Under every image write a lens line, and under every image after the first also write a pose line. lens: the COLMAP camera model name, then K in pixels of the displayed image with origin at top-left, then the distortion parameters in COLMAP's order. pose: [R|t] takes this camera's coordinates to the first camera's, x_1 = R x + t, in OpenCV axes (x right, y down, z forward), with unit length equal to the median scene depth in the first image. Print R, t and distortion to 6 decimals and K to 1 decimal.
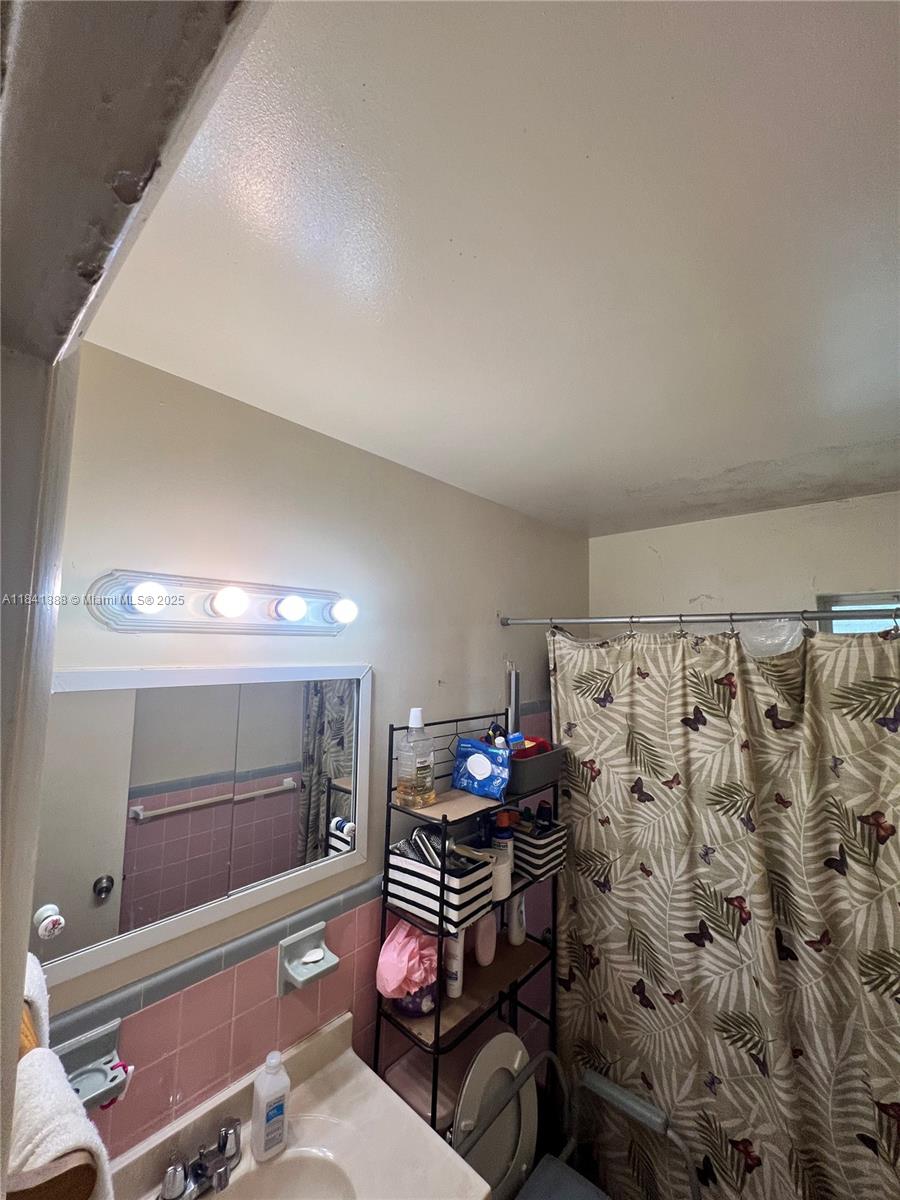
lens RADIAL K [[481.2, 0, 450.7], [0, 481.2, 598.7], [0, 0, 1]] dist [0.001178, 0.000485]
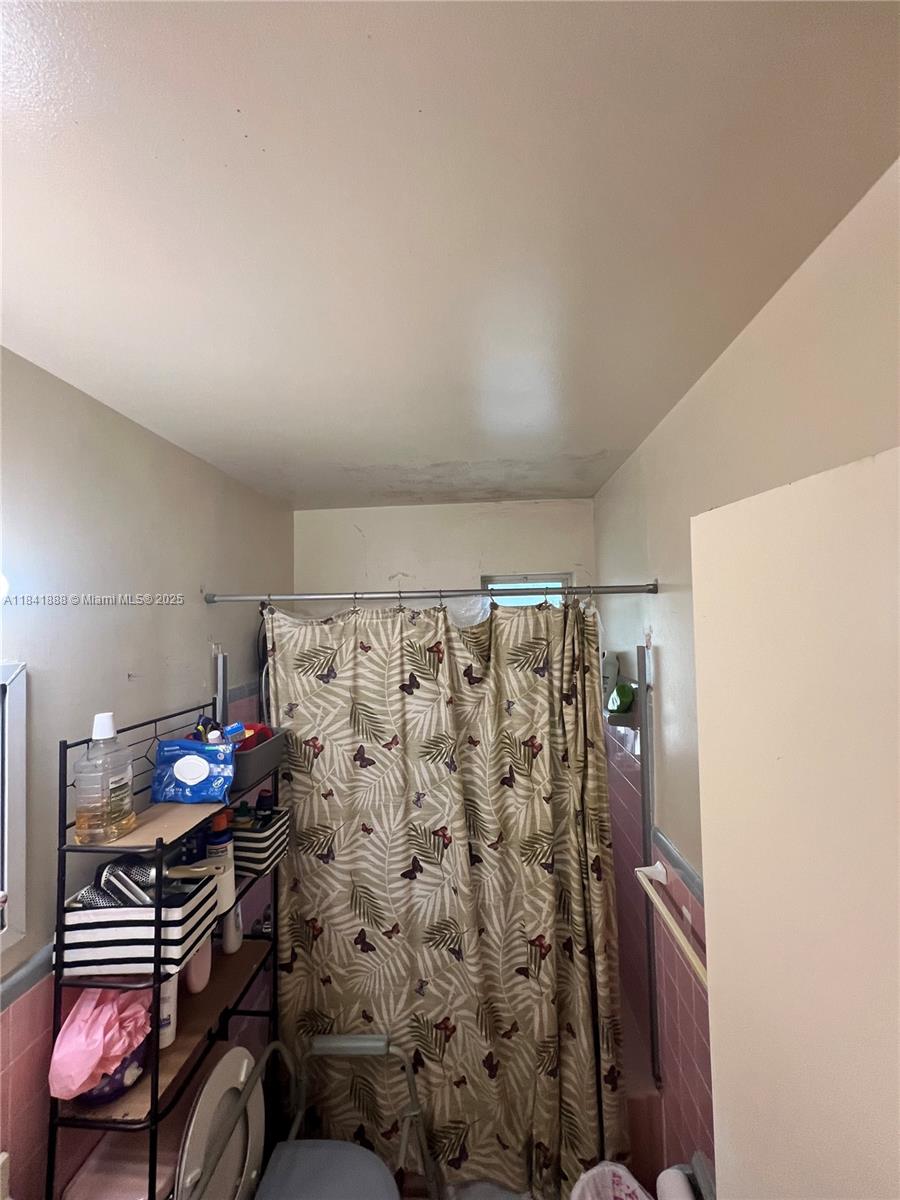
lens RADIAL K [[481.2, 0, 449.8], [0, 481.2, 600.1], [0, 0, 1]] dist [0.001178, 0.000485]
pose [[0.787753, -0.009854, 0.615912, -0.113276], [-0.025249, 0.998515, 0.048269, -0.002725], [-0.615473, -0.053575, 0.786335, 0.075340]]
